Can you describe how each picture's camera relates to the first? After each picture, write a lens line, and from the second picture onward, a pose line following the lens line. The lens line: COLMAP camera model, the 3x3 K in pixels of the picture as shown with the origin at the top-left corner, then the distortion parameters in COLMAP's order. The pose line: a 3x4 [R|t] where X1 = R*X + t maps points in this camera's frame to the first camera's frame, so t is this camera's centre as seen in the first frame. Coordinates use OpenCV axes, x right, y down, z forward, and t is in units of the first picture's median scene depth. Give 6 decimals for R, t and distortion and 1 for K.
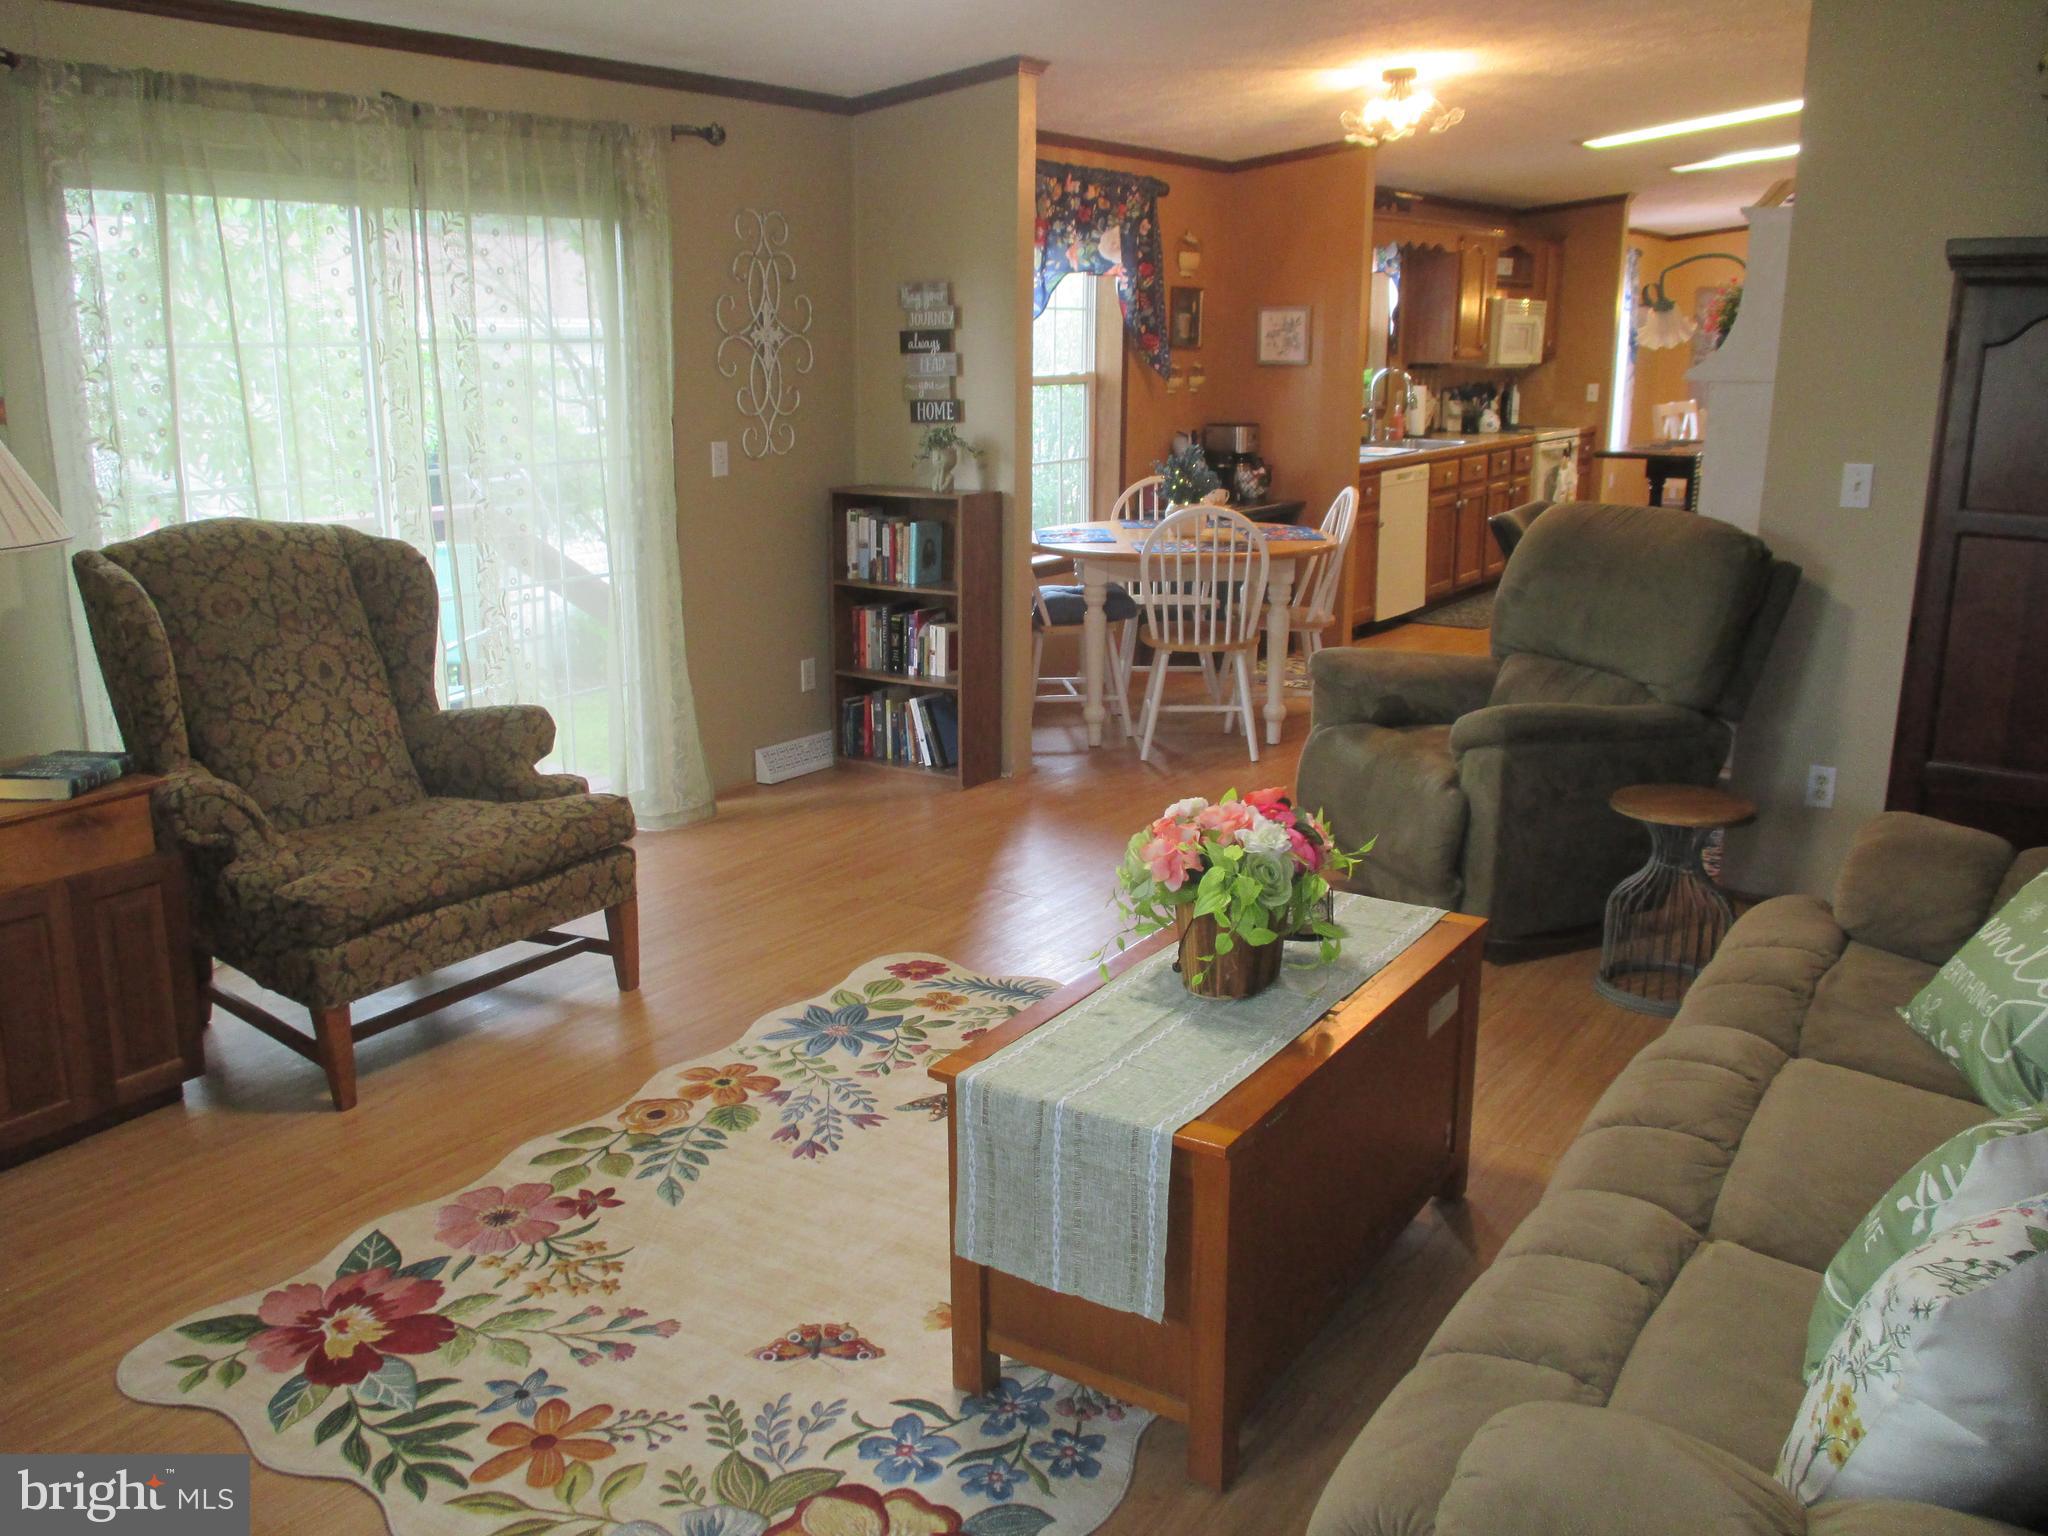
lens RADIAL K [[1698.8, 0, 1017.3], [0, 1698.8, 782.9], [0, 0, 1]] dist [-0.029428, -0.000256]
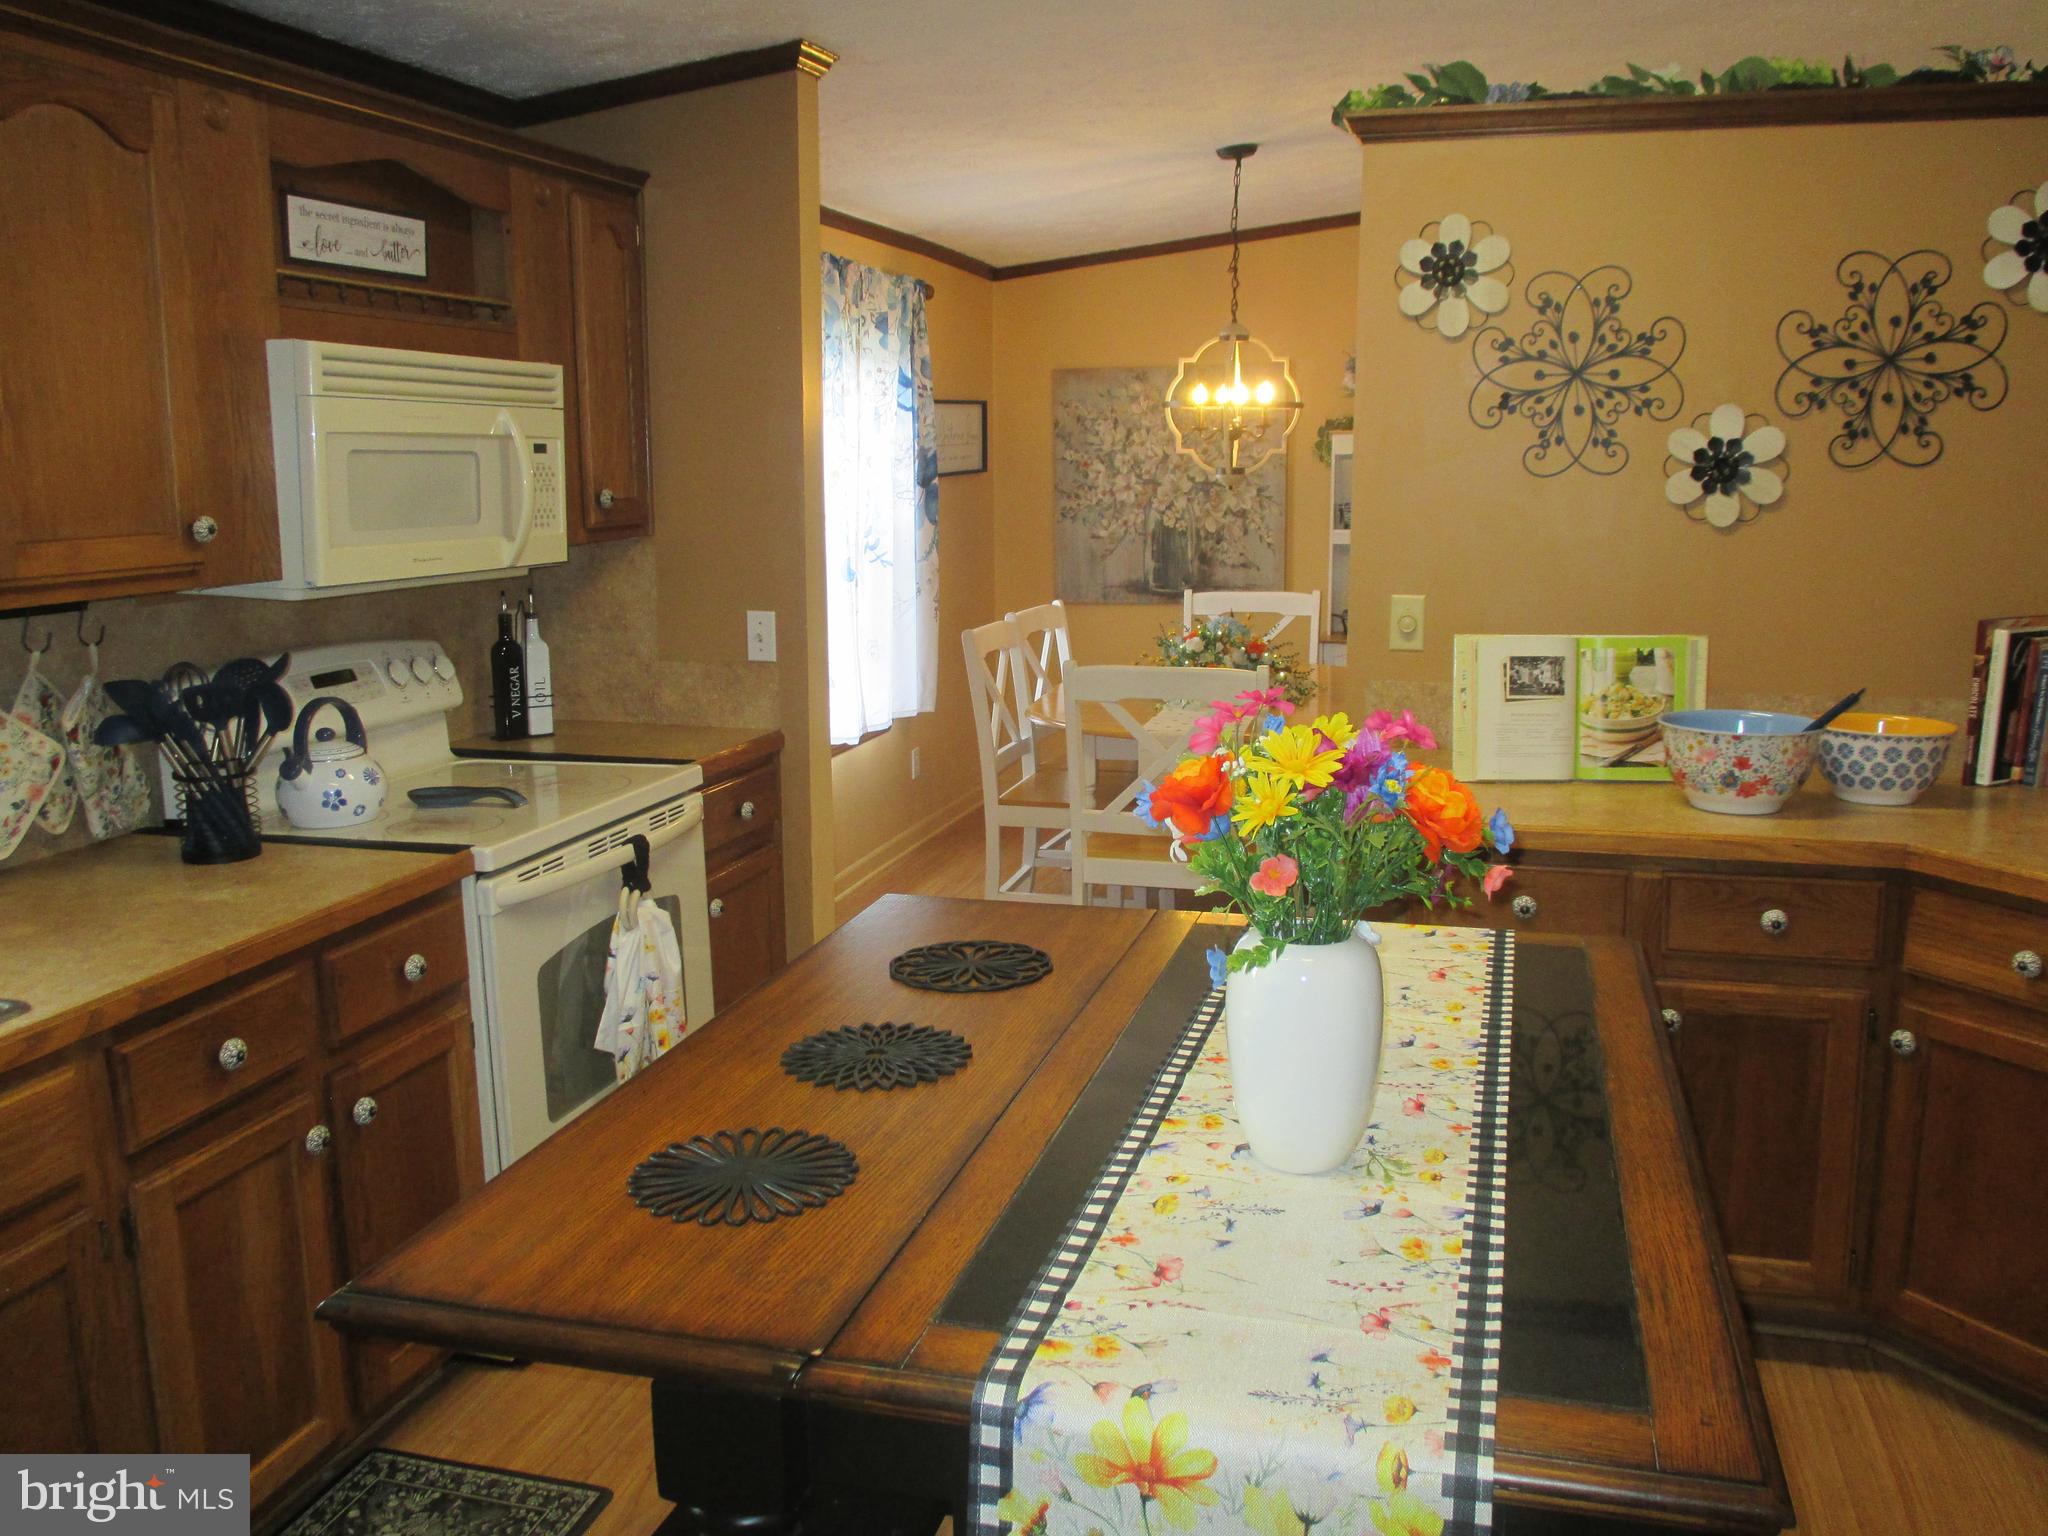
lens RADIAL K [[1701.5, 0, 1020.8], [0, 1701.5, 737.4], [0, 0, 1]] dist [-0.006525, -0.017966]
pose [[0.946004, -0.057737, 0.318971, 0.854498], [0.087739, 0.992886, -0.080496, -0.545352], [-0.312055, 0.104136, 0.944340, 2.028390]]
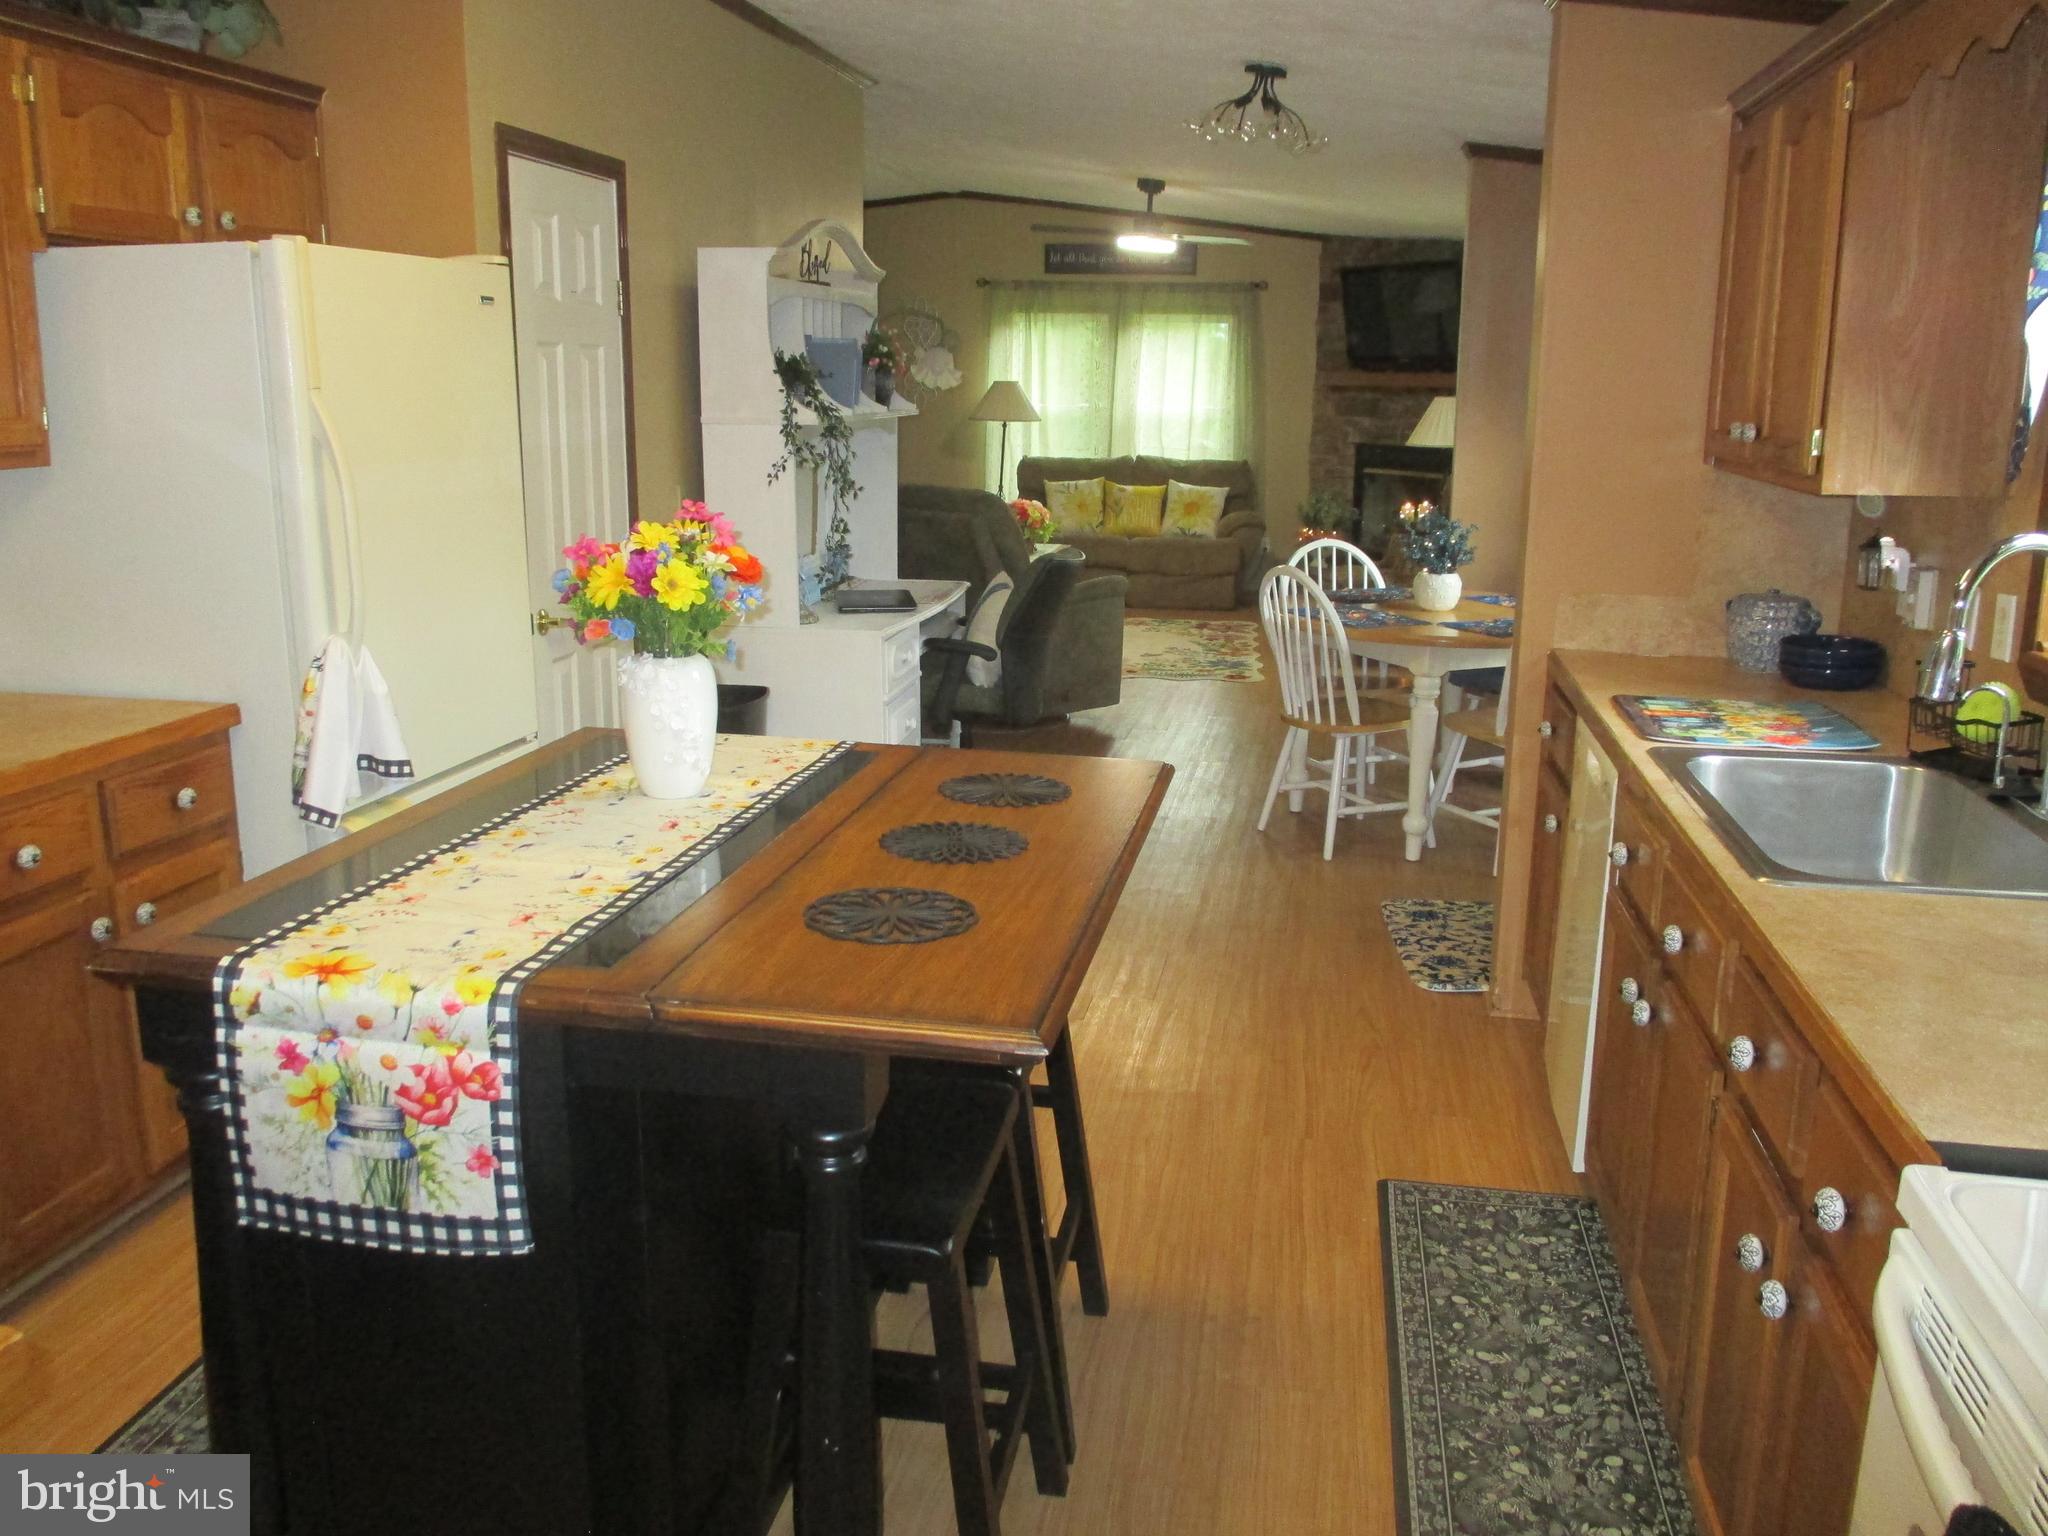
lens RADIAL K [[1690.1, 0, 1018.9], [0, 1690.1, 760.7], [0, 0, 1]] dist [-0.027423, -0.002563]
pose [[-0.911519, 0.084745, -0.402432, 1.184709], [-0.114063, 0.888054, 0.445365, -0.797237], [0.395124, 0.451861, -0.799812, 2.984929]]
